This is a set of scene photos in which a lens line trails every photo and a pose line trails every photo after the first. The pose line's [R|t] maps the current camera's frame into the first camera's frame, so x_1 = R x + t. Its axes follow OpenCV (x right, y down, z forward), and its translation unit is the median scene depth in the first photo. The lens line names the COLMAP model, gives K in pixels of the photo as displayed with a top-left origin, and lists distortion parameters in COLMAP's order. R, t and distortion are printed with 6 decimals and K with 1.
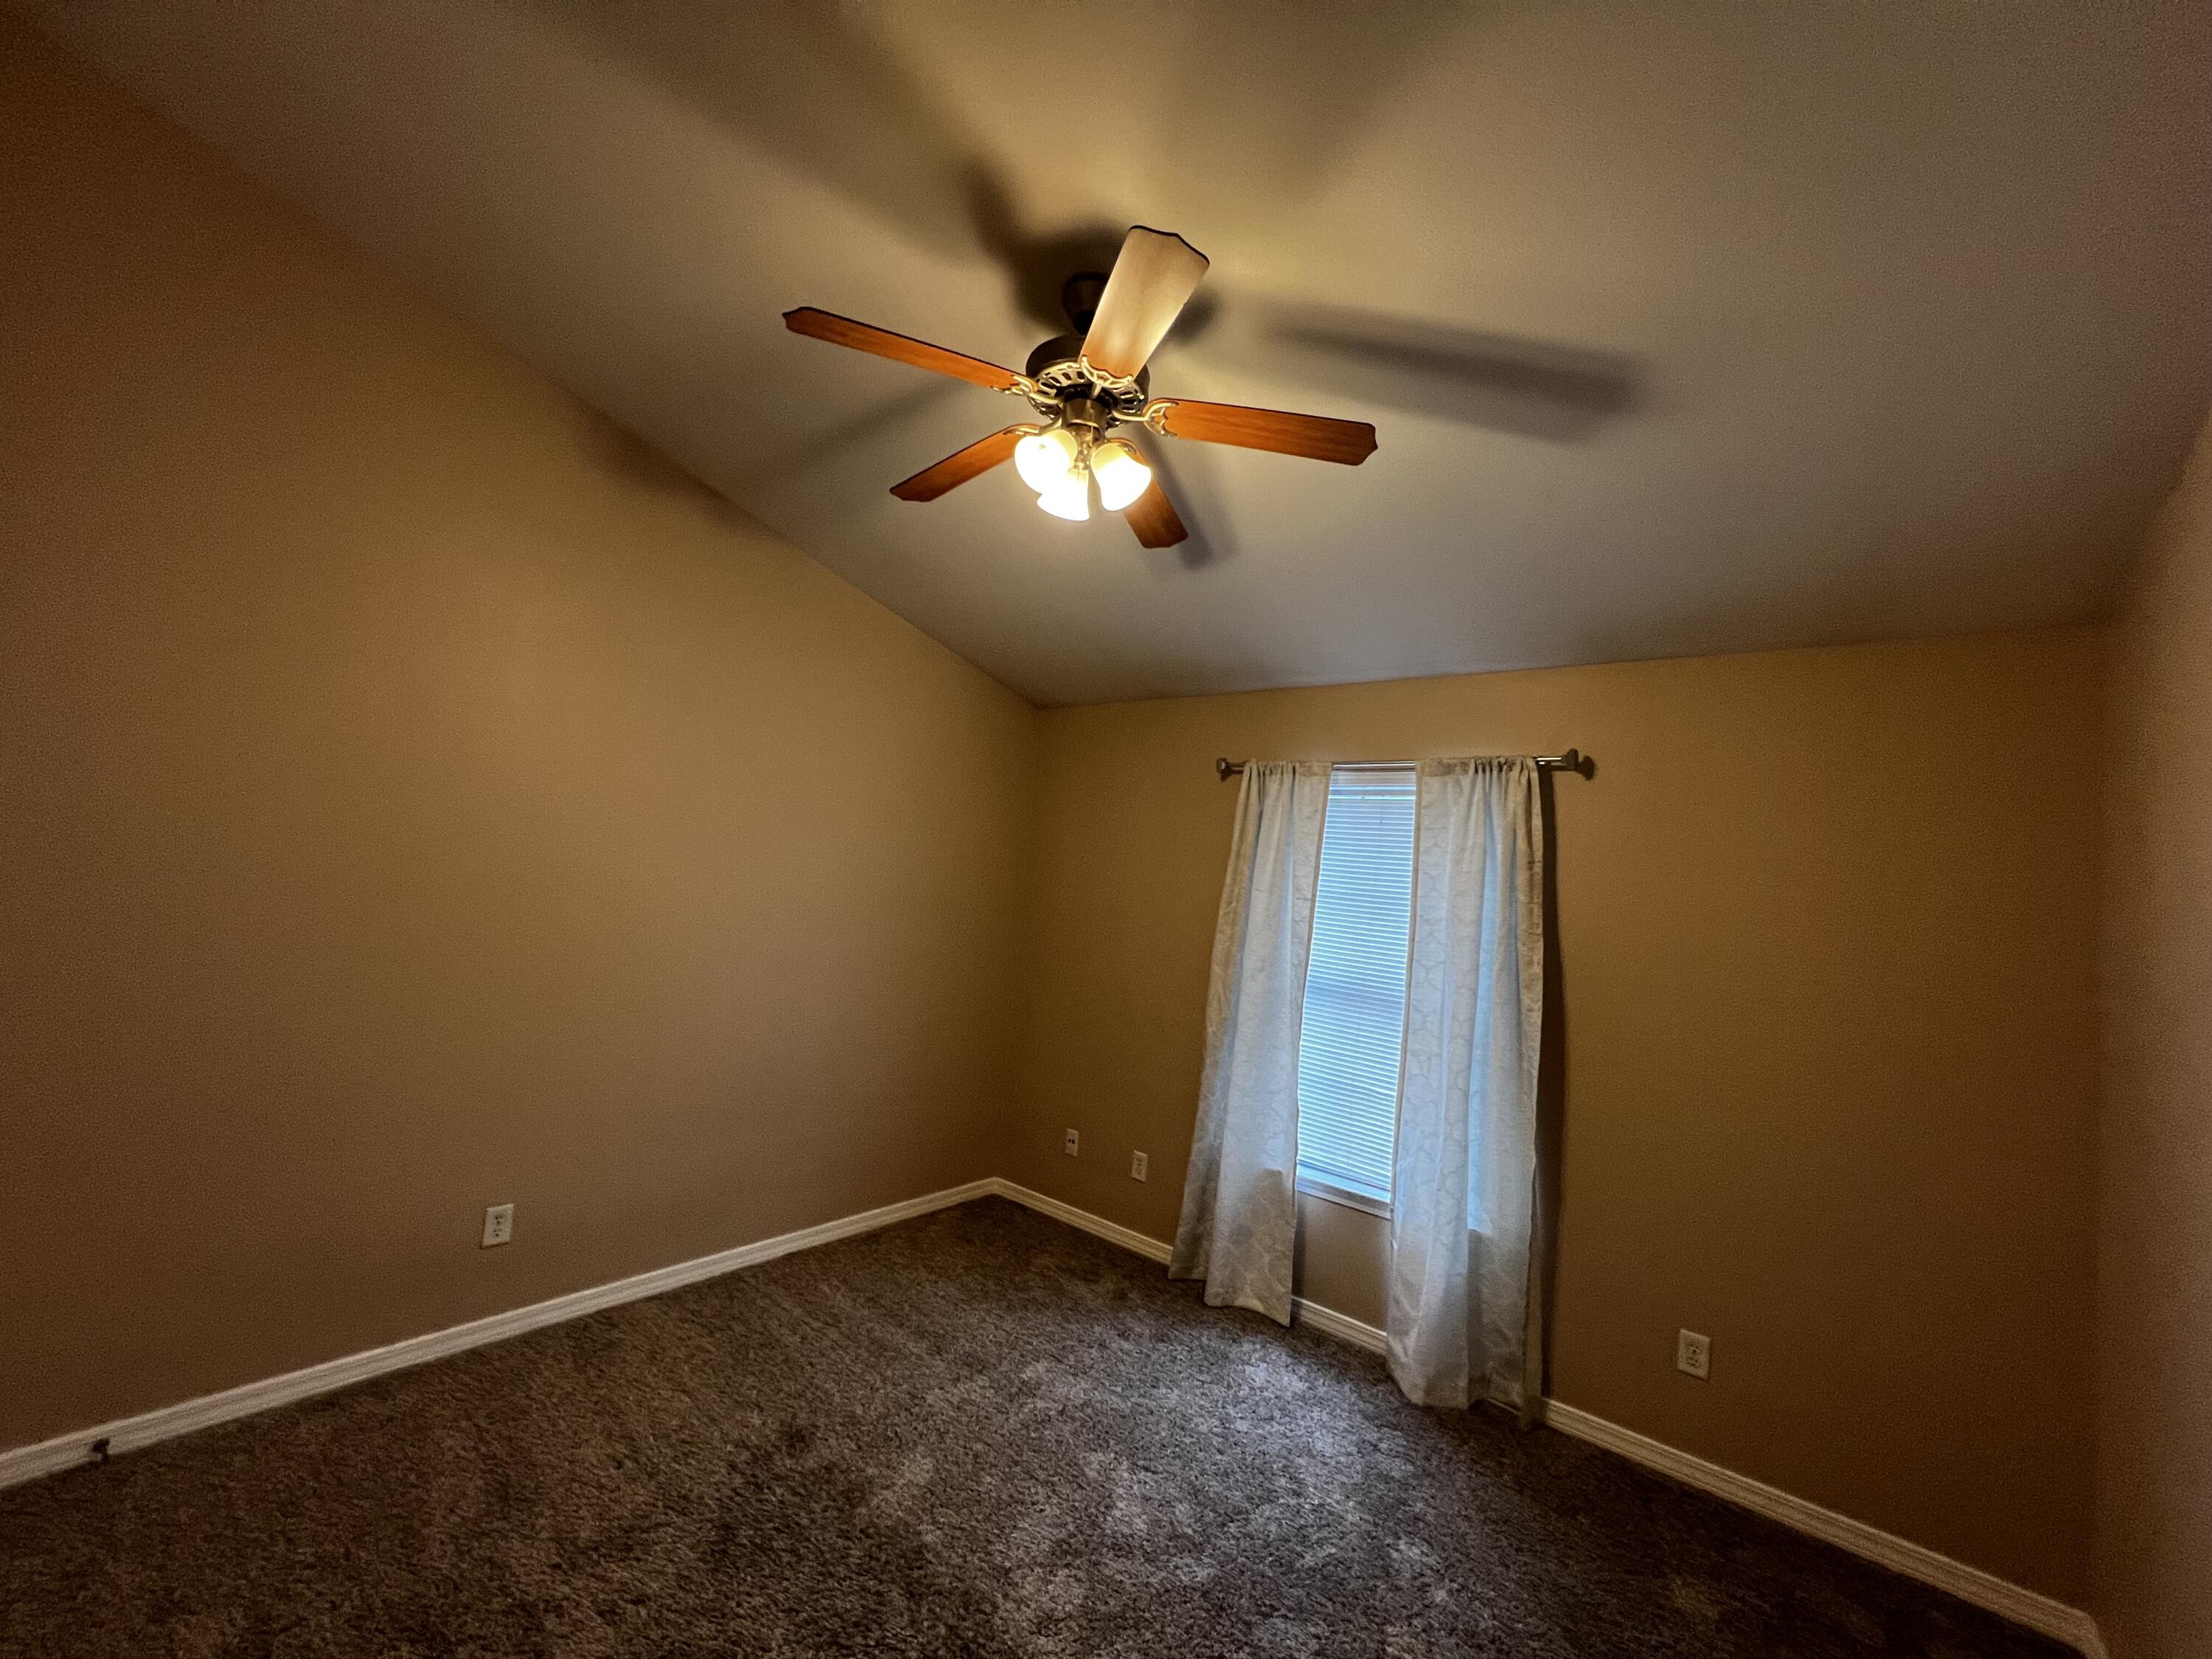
lens RADIAL K [[881.0, 0, 1116.1], [0, 881.0, 826.1], [0, 0, 1]] dist [-0.000874, 0.000097]
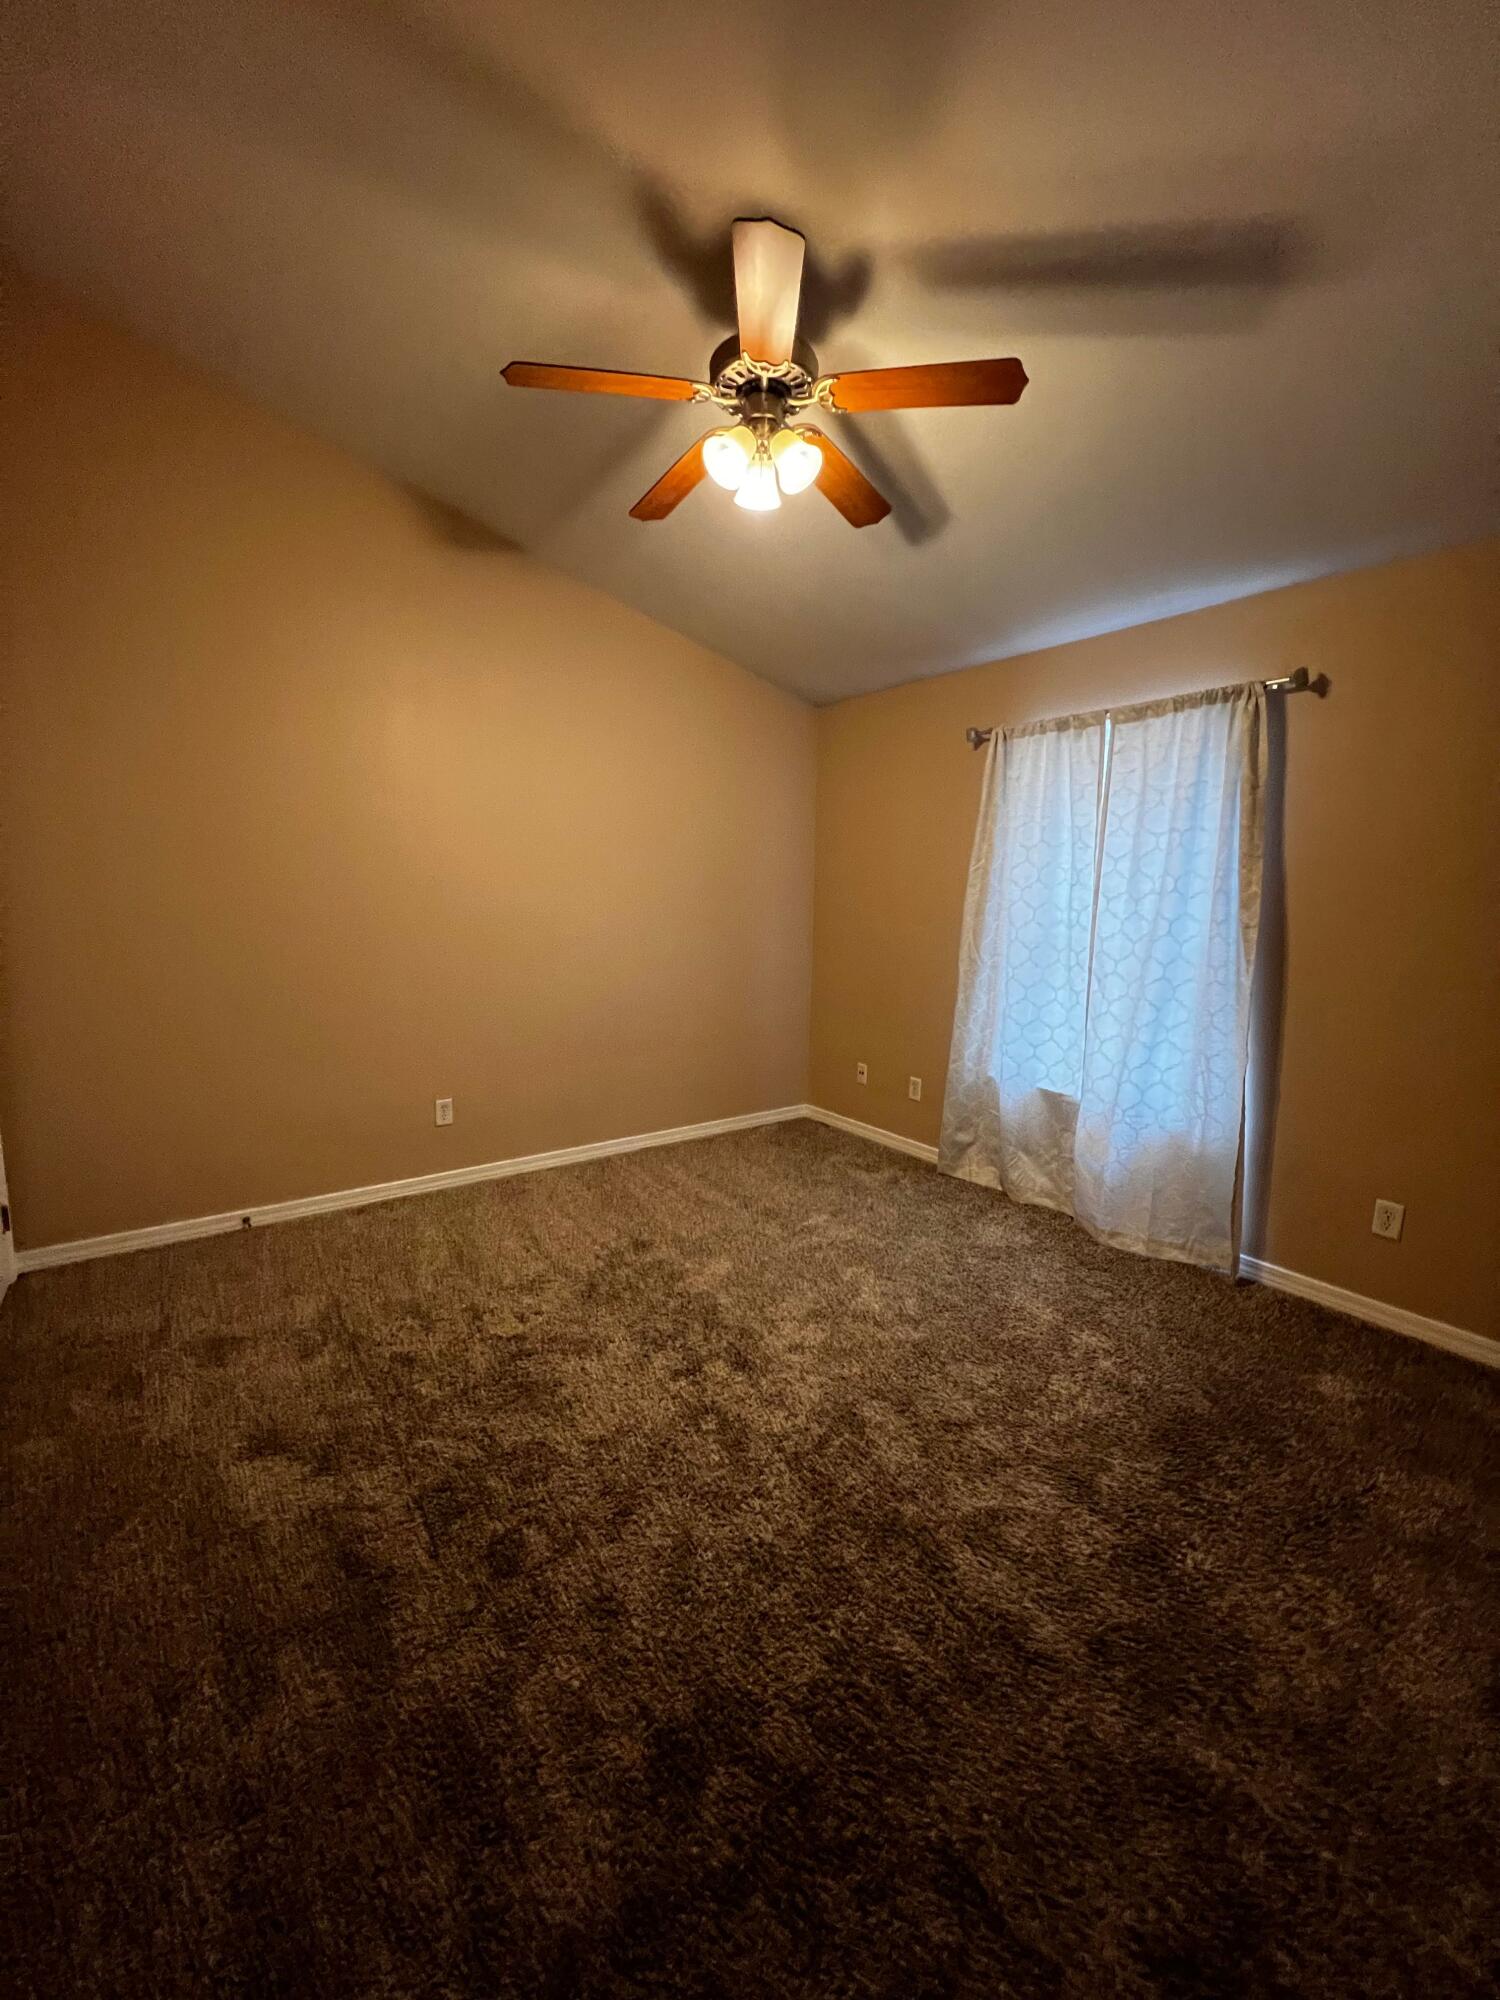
lens RADIAL K [[796.6, 0, 750.4], [0, 796.6, 993.0], [0, 0, 1]] dist [-0.000874, 0.000097]
pose [[0.966032, -0.036541, -0.255826, 0.159645], [0.083572, 0.980932, 0.175467, 0.081549], [0.244536, -0.190887, 0.950665, -0.112186]]
